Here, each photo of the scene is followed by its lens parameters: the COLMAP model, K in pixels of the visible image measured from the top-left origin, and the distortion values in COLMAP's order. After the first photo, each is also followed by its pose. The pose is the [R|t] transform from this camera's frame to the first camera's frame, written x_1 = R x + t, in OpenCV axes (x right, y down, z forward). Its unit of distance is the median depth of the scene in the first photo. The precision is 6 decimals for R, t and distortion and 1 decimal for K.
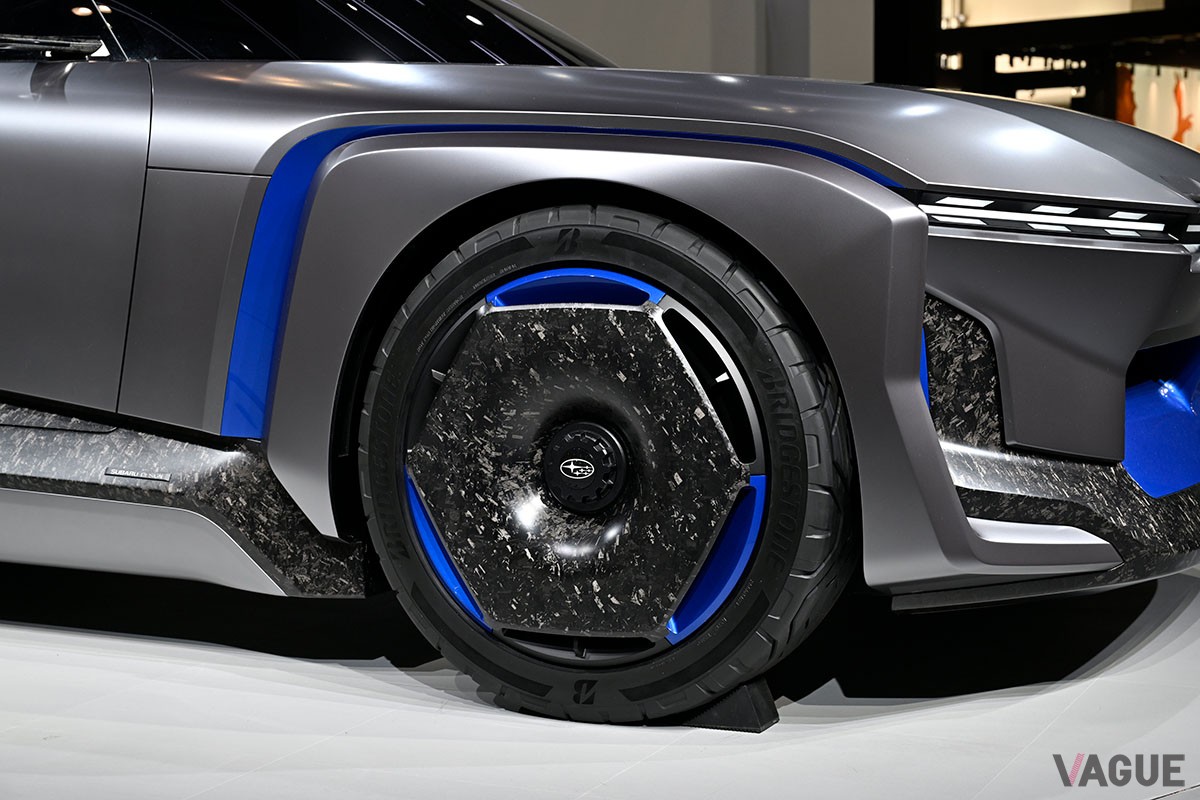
lens RADIAL K [[2058.5, 0, 596.0], [0, 2058.5, 397.0], [0, 0, 1]] dist [0.027779, 0.000000]
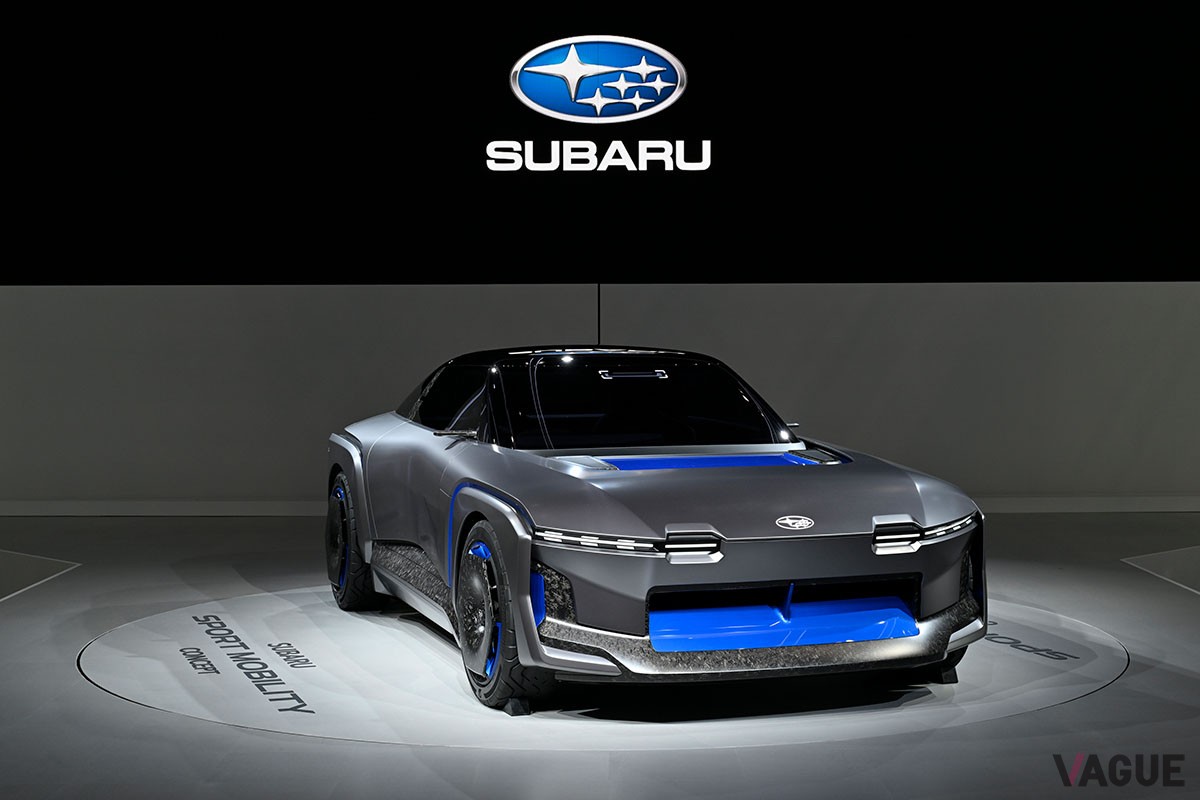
lens RADIAL K [[1859.5, 0, 595.6], [0, 1859.5, 403.3], [0, 0, 1]] dist [0.004056, 0.000000]
pose [[0.704803, 0.036293, -0.708474, 1.896035], [-0.066396, 0.997681, -0.014945, -0.224531], [0.706289, 0.057573, 0.705579, -0.699570]]
